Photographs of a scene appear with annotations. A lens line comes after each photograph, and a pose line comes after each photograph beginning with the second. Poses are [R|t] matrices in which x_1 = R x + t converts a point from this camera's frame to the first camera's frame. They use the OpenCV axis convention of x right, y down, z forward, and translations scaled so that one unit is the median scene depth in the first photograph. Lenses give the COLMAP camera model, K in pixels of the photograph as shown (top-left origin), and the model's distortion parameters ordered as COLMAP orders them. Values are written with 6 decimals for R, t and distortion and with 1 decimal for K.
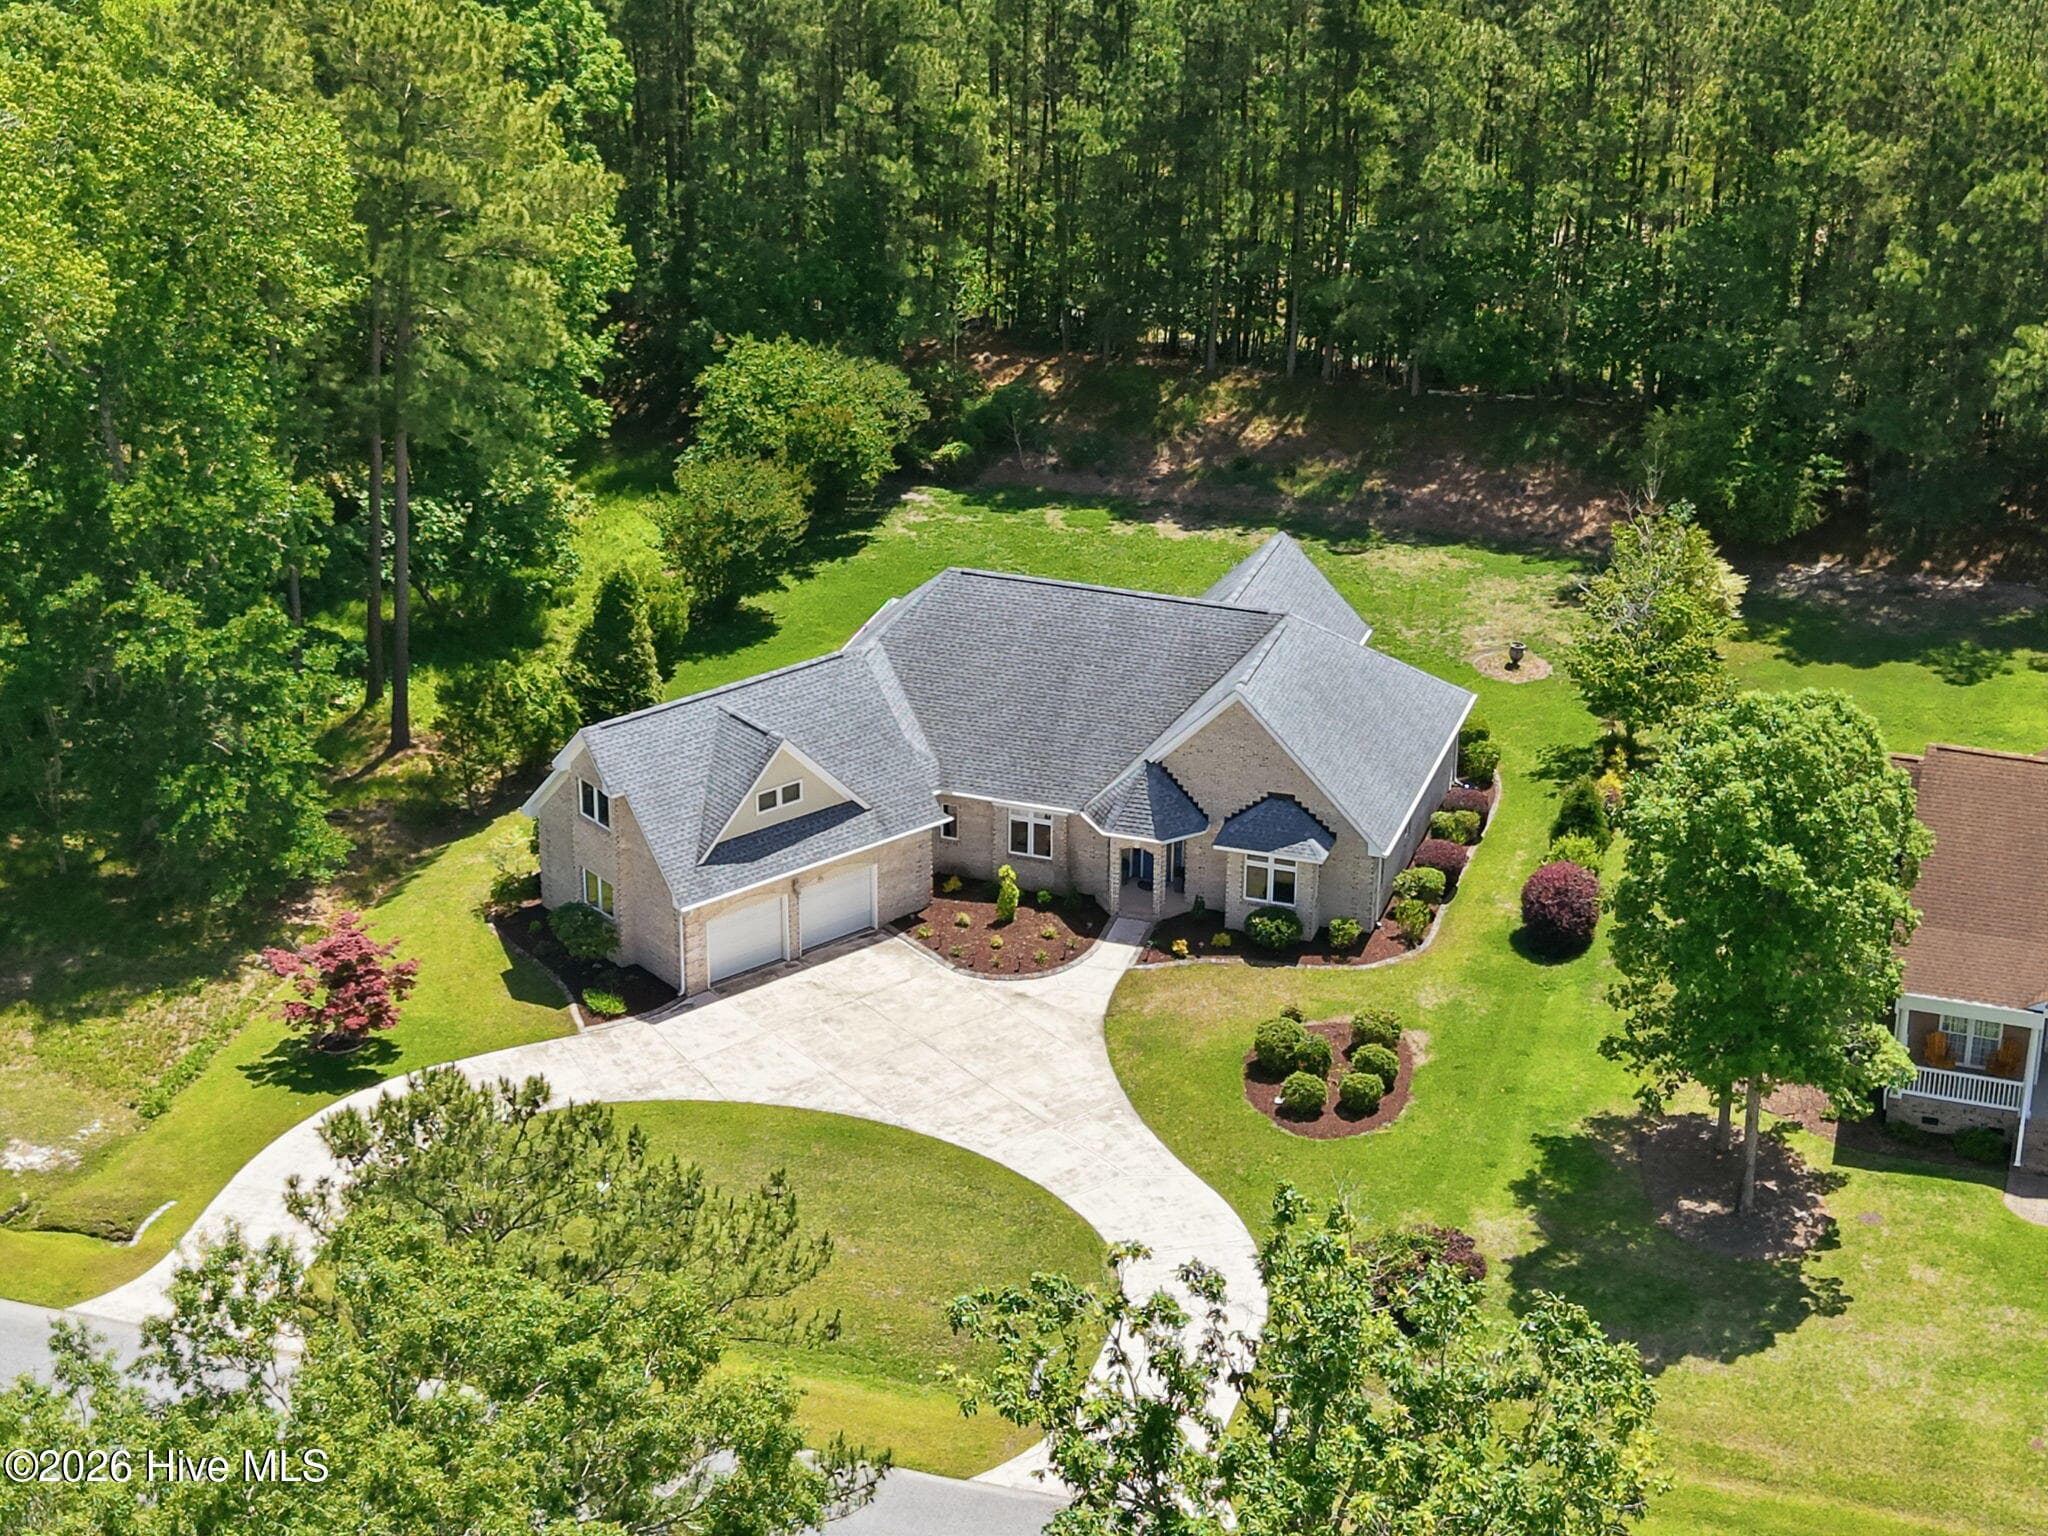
lens RADIAL K [[3982.1, 0, 1024.0], [0, 3982.1, 768.0], [0, 0, 1]] dist [0.120993, 0.202616]
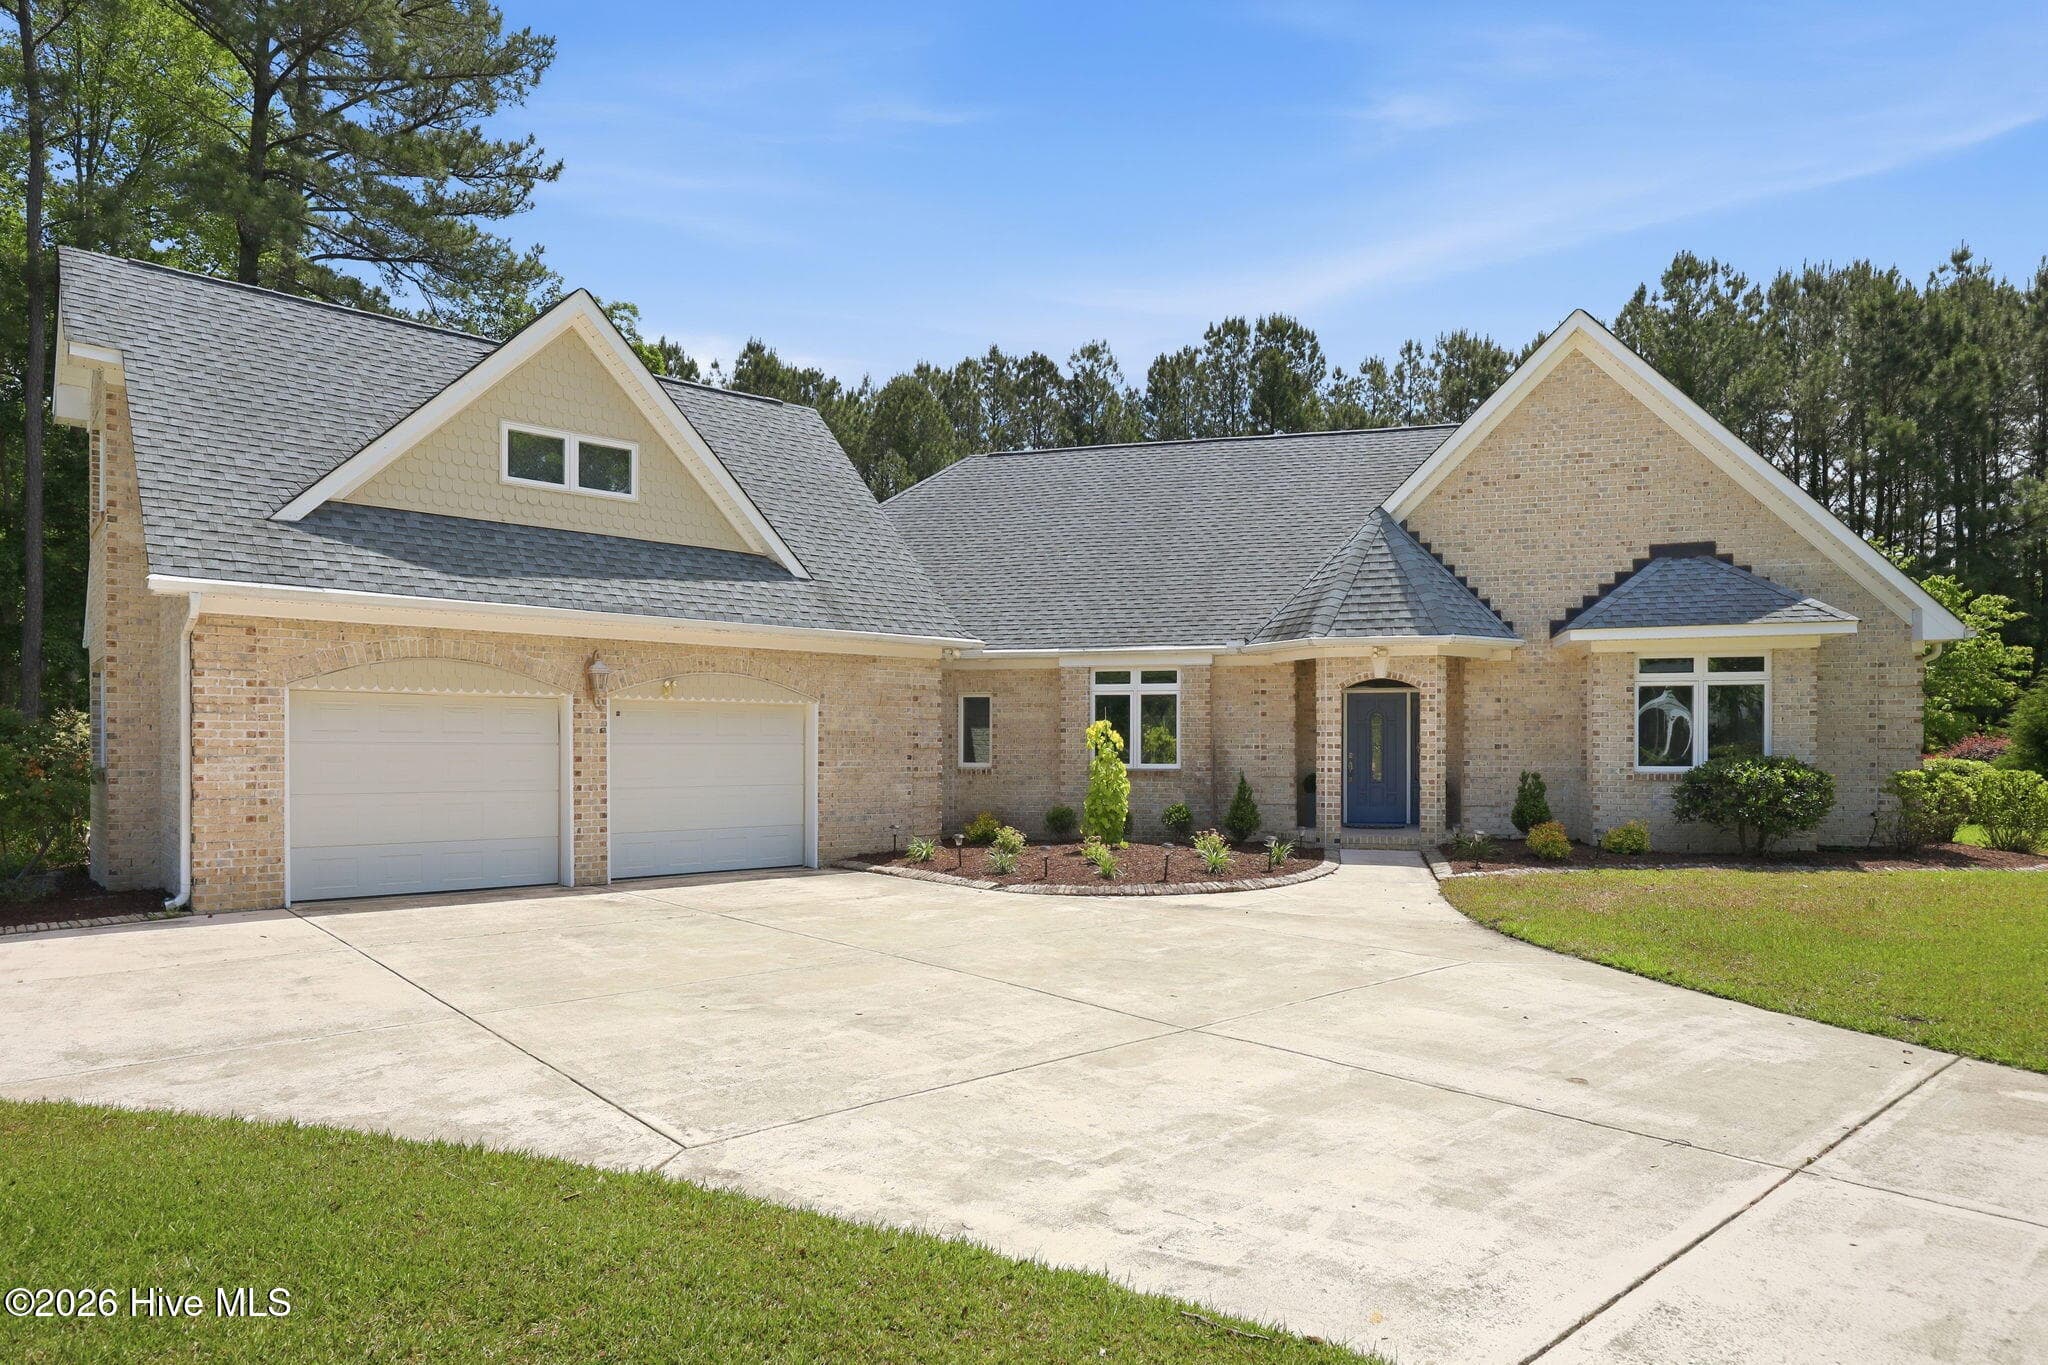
lens RADIAL K [[1210.0, 0, 1026.0], [0, 1210.0, 751.2], [0, 0, 1]] dist [-0.001045, -0.000012]
pose [[0.999220, -0.009979, 0.038202, -0.018822], [0.025167, 0.906497, -0.421461, 0.087277], [-0.030424, 0.422094, 0.906042, 0.881782]]
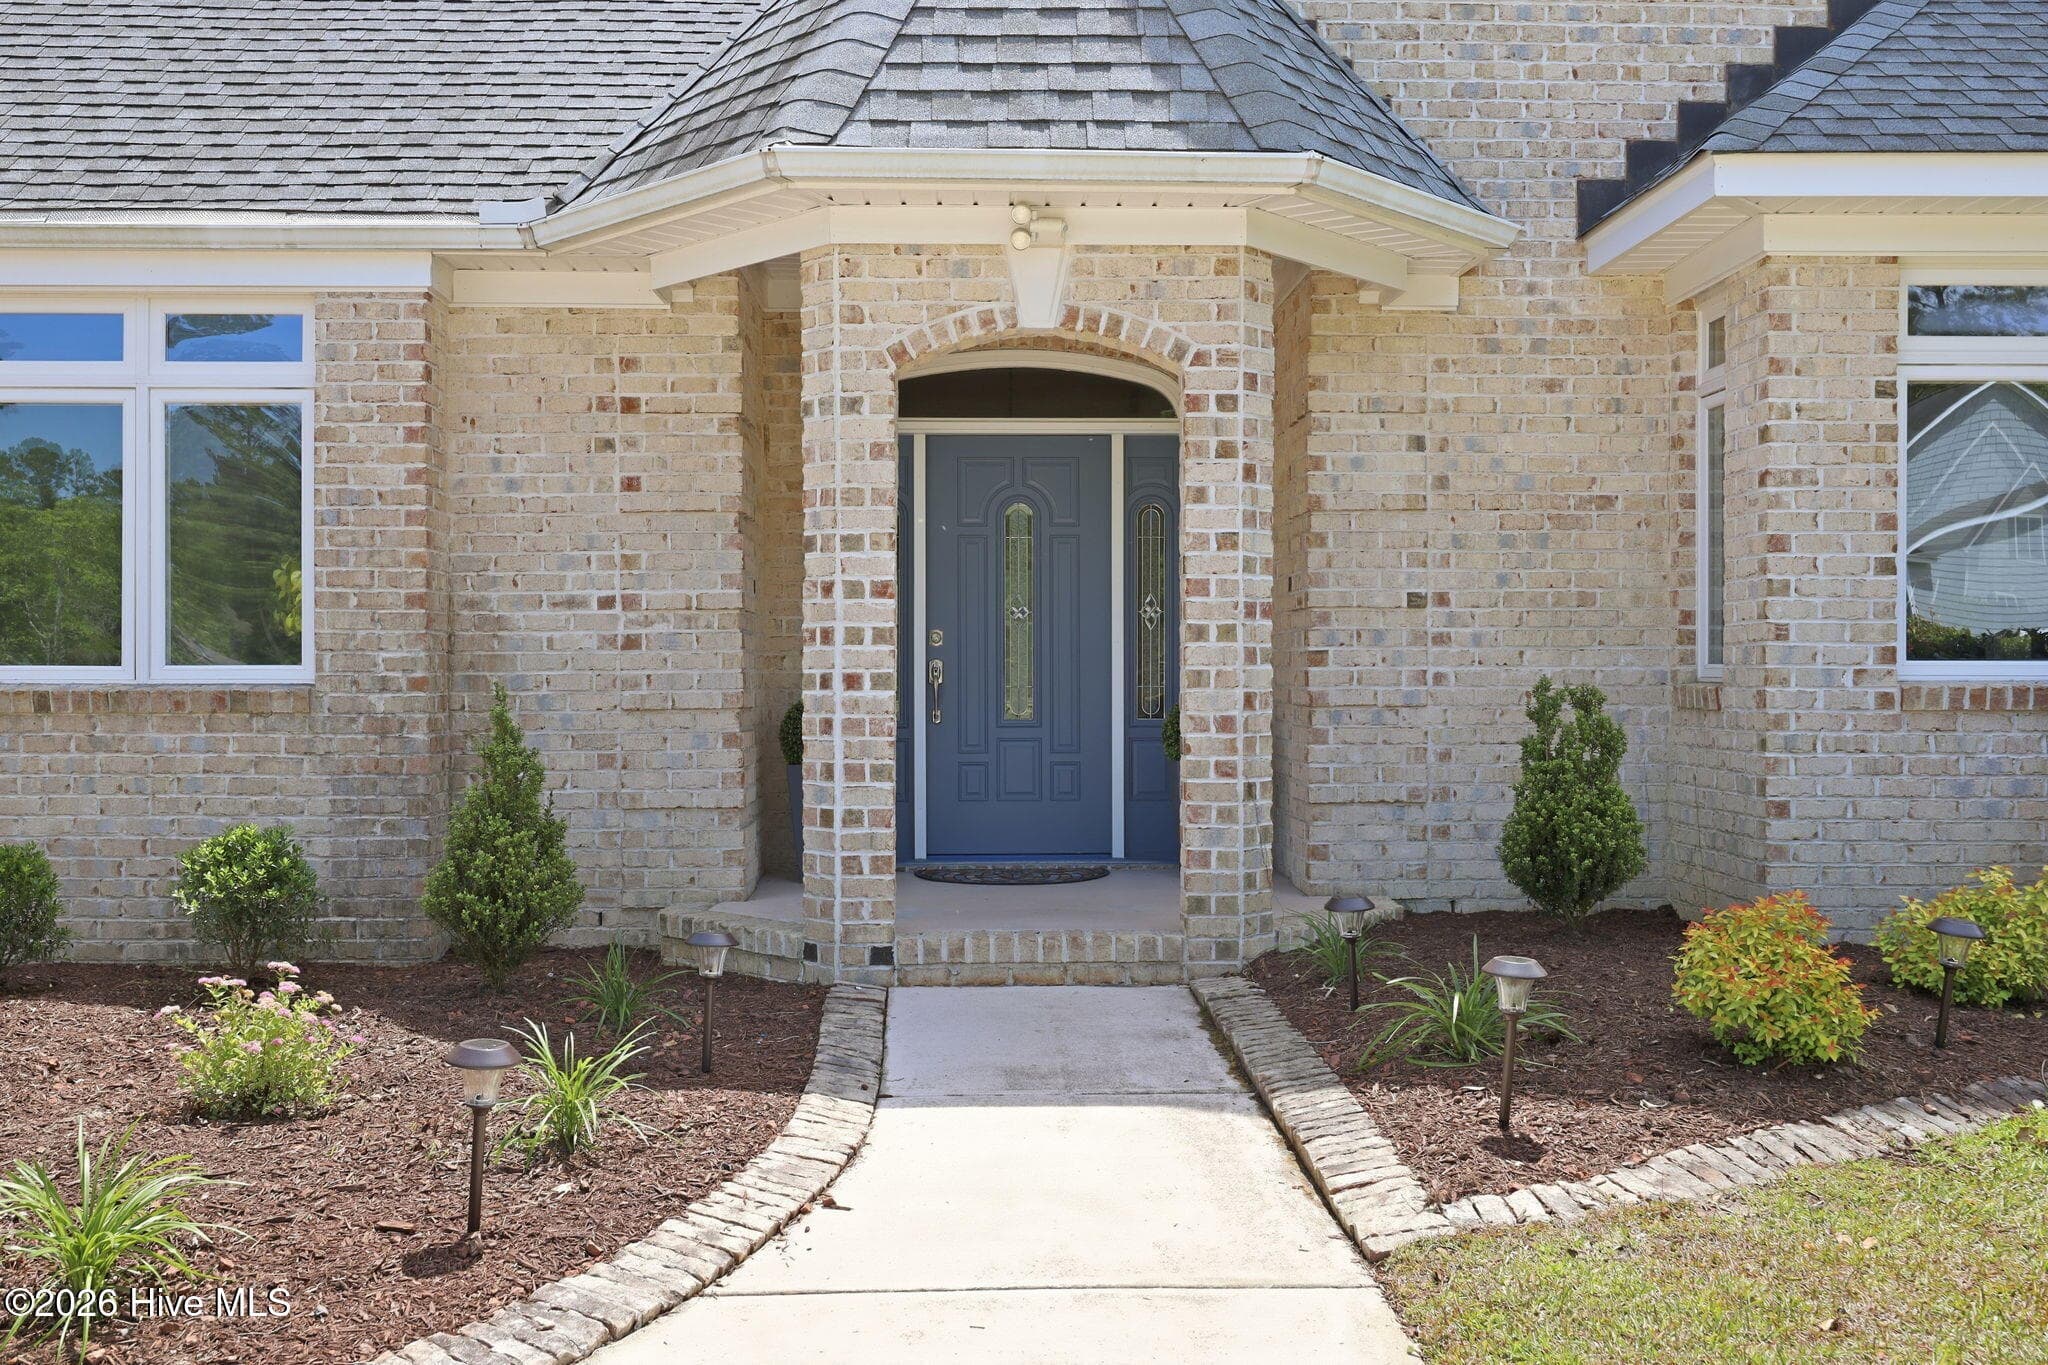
lens RADIAL K [[1947.6, 0, 1024.0], [0, 1947.6, 682.5], [0, 0, 1]] dist [-0.005121, 0.000792]
pose [[0.944233, -0.014029, 0.328979, 0.008073], [0.149622, 0.908272, -0.390711, 0.053727], [-0.293321, 0.418145, 0.859720, 0.959134]]
